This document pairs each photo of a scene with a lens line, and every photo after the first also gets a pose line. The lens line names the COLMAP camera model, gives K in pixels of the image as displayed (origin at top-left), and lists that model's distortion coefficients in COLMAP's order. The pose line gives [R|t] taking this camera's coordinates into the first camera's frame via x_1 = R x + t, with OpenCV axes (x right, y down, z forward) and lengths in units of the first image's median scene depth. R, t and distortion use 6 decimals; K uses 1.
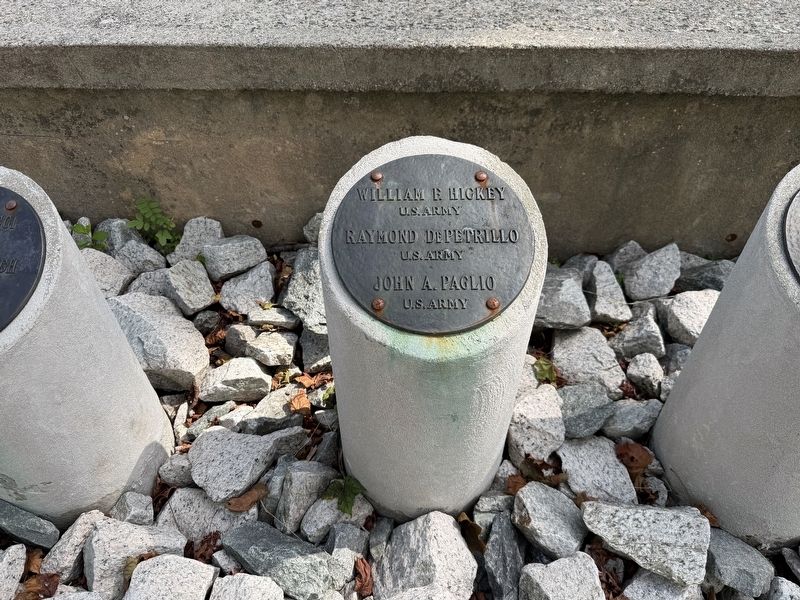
lens RADIAL K [[567.7, 0, 395.4], [0, 567.7, 305.4], [0, 0, 1]] dist [0.028639, -0.057398]
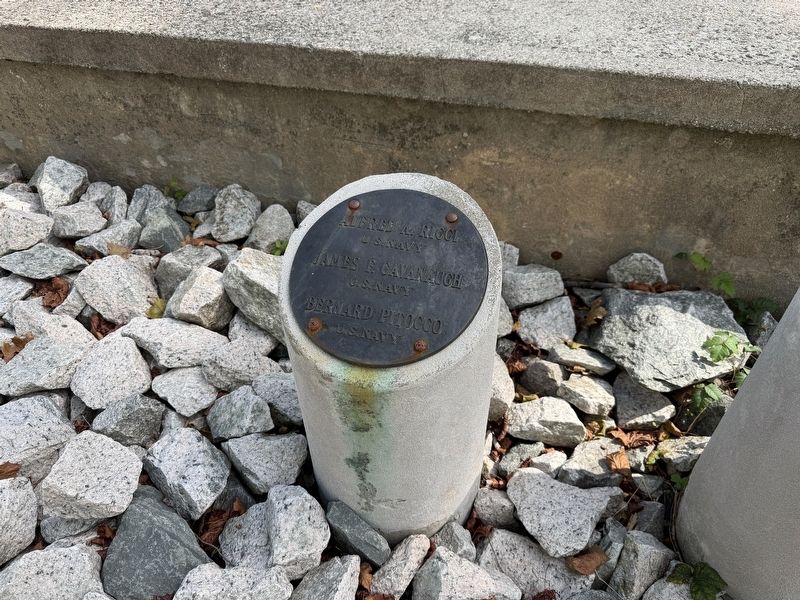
lens RADIAL K [[567.7, 0, 395.4], [0, 567.7, 305.4], [0, 0, 1]] dist [0.028639, -0.057398]
pose [[0.964624, 0.159708, -0.209749, -0.345878], [-0.167741, 0.985608, -0.020962, 0.005169], [0.203382, 0.055404, 0.977531, 0.022494]]
